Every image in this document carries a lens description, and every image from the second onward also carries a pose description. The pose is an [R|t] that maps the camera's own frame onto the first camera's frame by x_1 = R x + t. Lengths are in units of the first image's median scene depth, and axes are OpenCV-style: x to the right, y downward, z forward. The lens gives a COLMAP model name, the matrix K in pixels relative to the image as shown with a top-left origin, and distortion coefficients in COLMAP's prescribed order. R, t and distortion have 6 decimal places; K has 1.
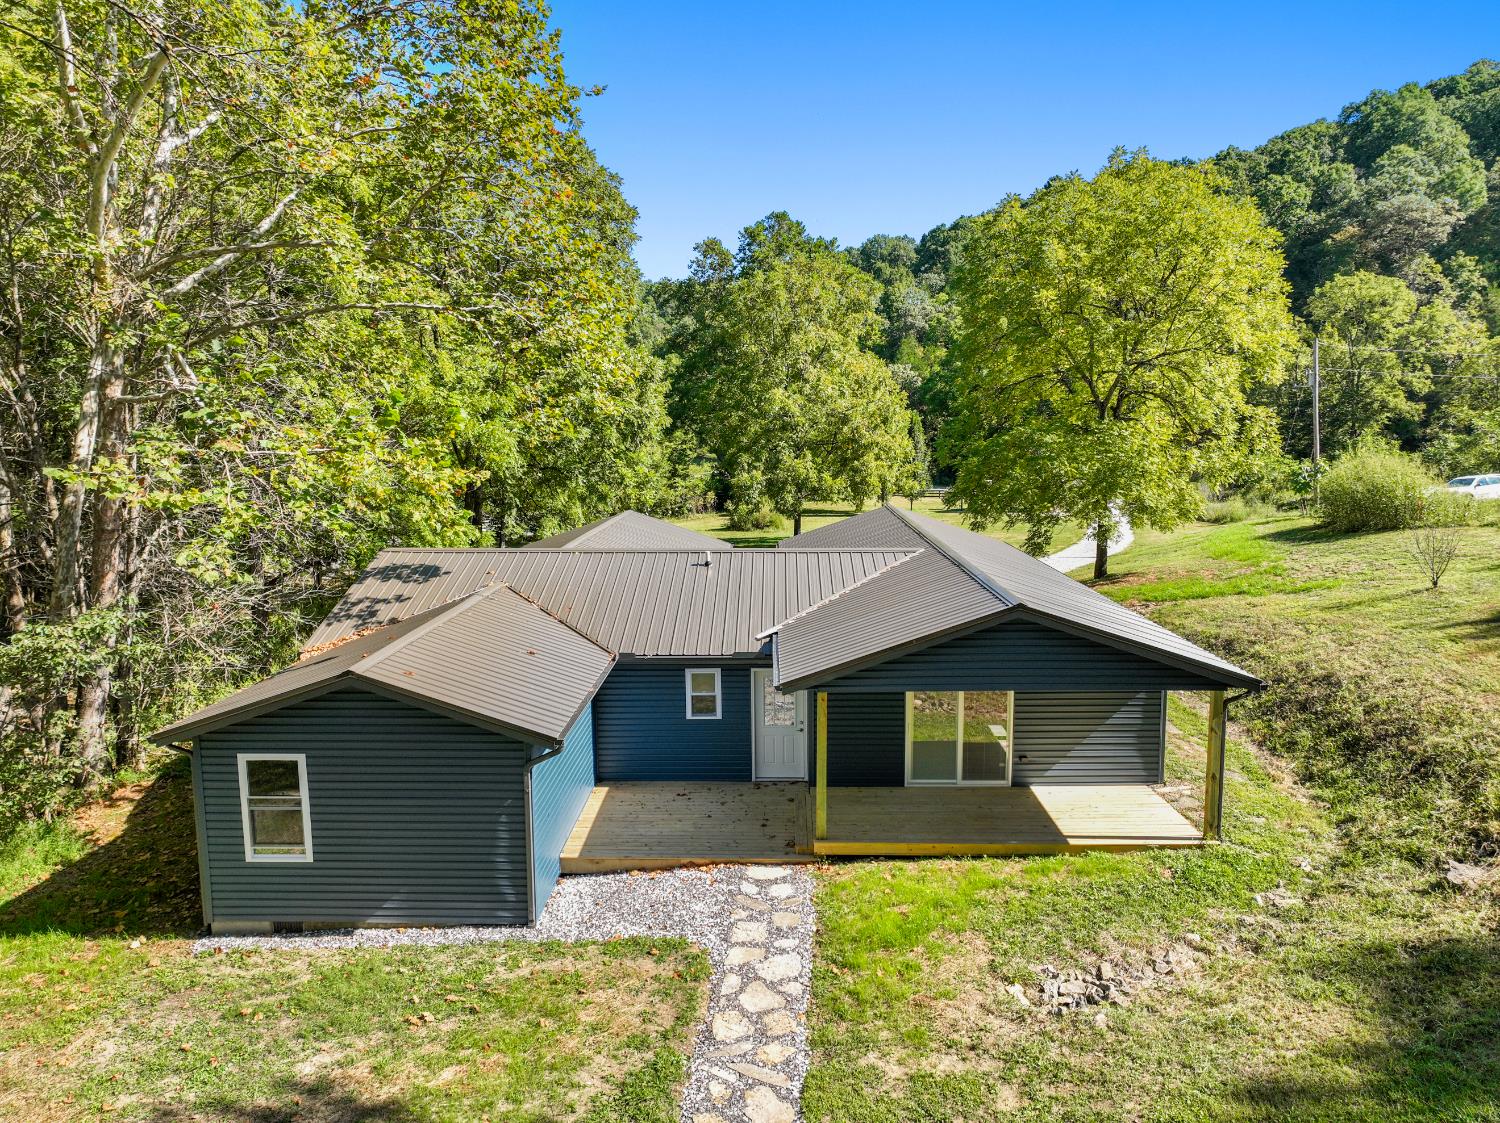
lens RADIAL K [[1047.2, 0, 750.3], [0, 1047.2, 562.2], [0, 0, 1]] dist [0.000361, 0.014383]
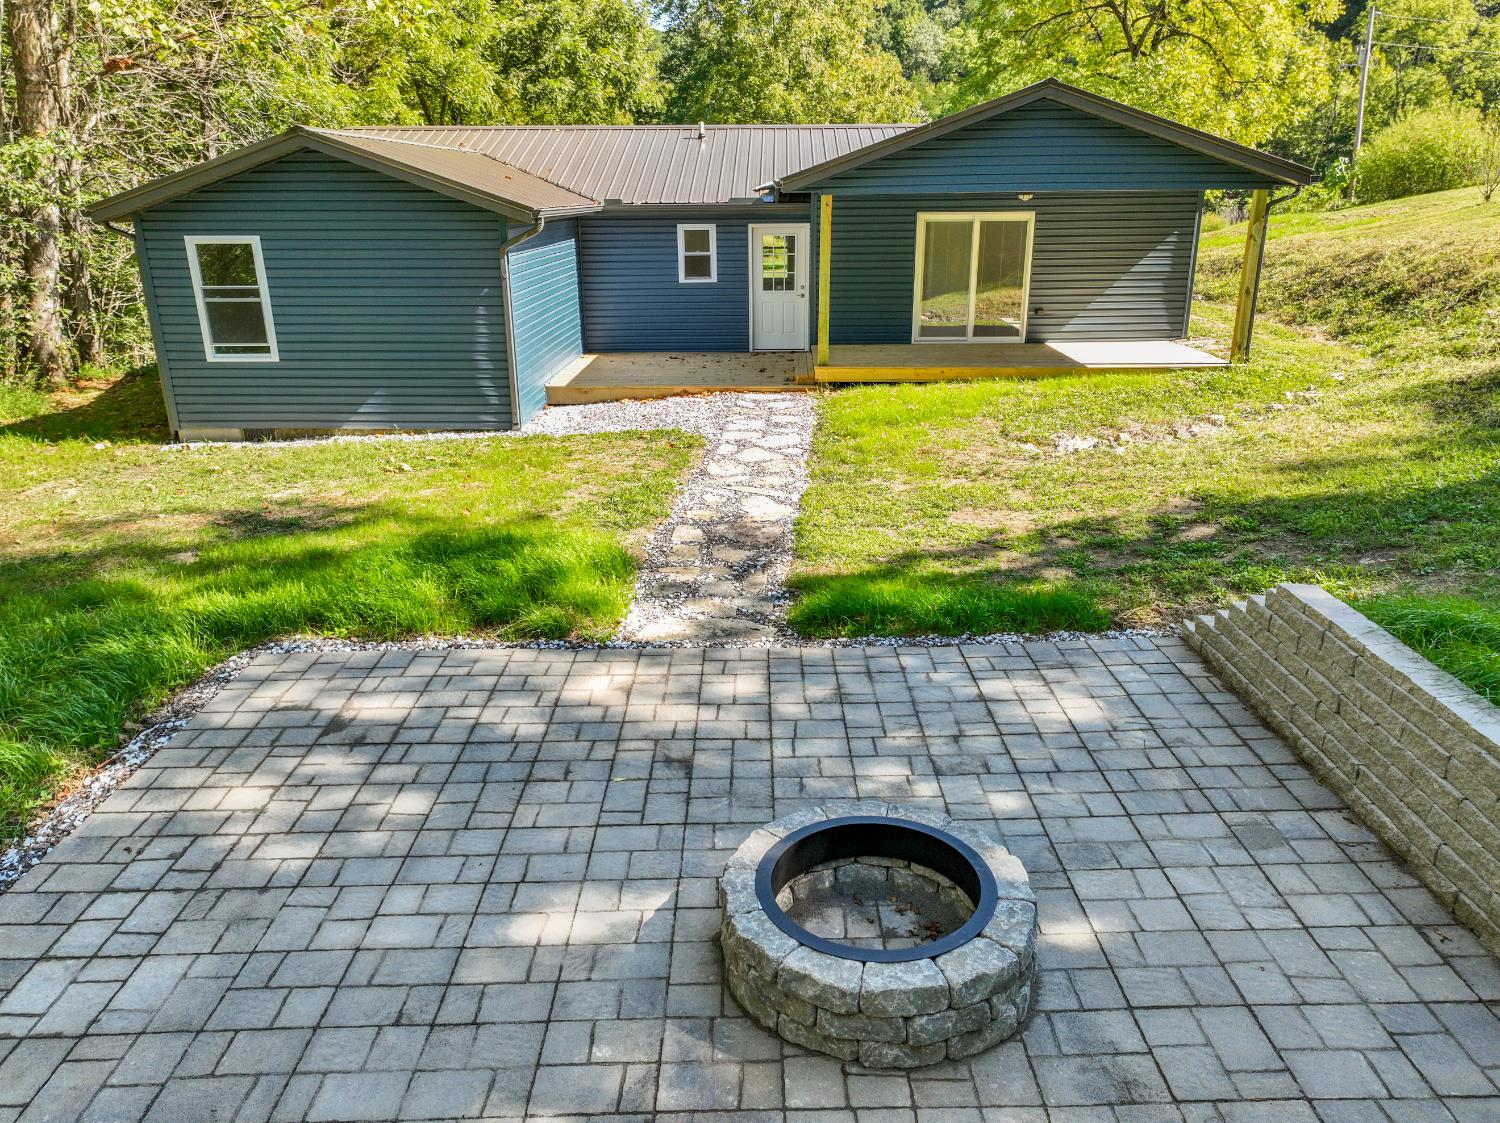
lens RADIAL K [[1047.2, 0, 749.0], [0, 1047.2, 561.9], [0, 0, 1]] dist [0.000361, 0.014383]
pose [[1.000000, 0.000592, 0.000468, 0.000964], [-0.000672, 0.980769, 0.195170, 0.222767], [-0.000343, -0.195171, 0.980769, 0.038623]]
